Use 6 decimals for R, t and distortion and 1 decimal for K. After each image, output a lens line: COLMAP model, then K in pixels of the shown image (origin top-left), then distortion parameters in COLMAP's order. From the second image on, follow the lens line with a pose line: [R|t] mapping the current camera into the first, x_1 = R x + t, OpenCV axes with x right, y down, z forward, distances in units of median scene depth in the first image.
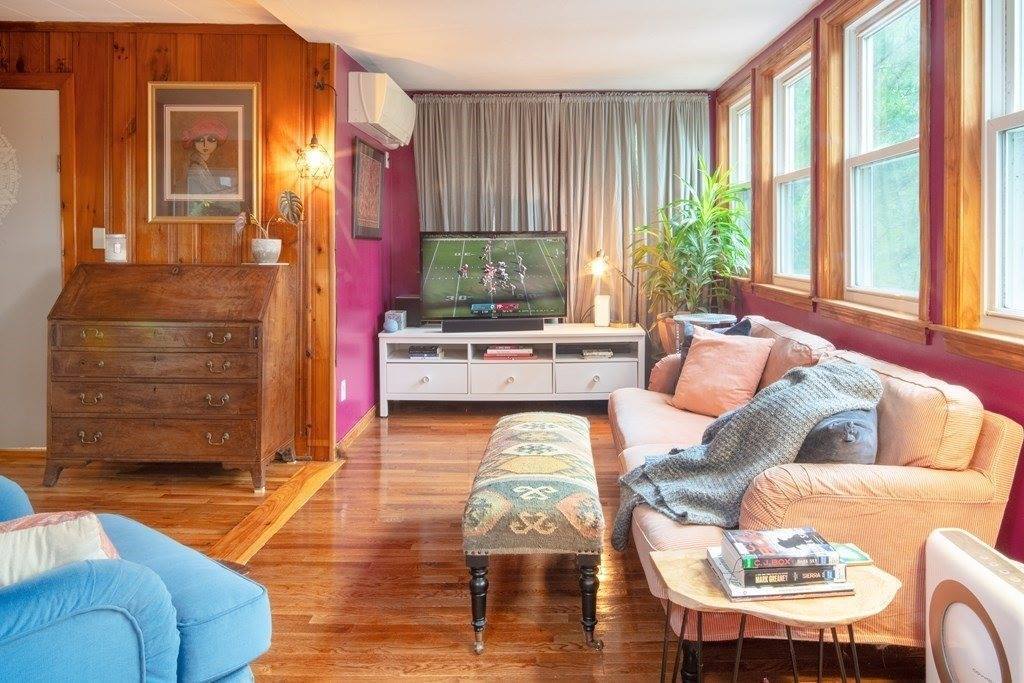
lens RADIAL K [[752.6, 0, 513.3], [0, 752.6, 278.8], [0, 0, 1]] dist [0.000138, -0.000523]
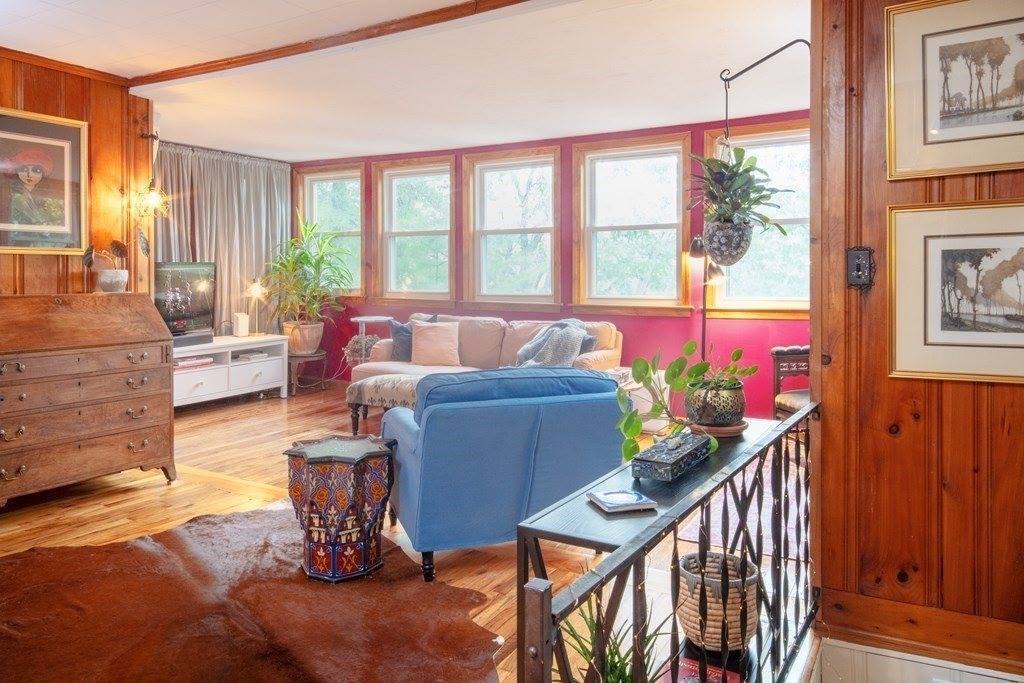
lens RADIAL K [[697.1, 0, 511.3], [0, 697.1, 344.2], [0, 0, 1]] dist [-0.001702, -0.000925]
pose [[0.513897, -0.092748, 0.852824, -0.821727], [0.043278, 0.995675, 0.082204, -0.002931], [-0.856760, -0.005336, 0.515688, -0.021972]]
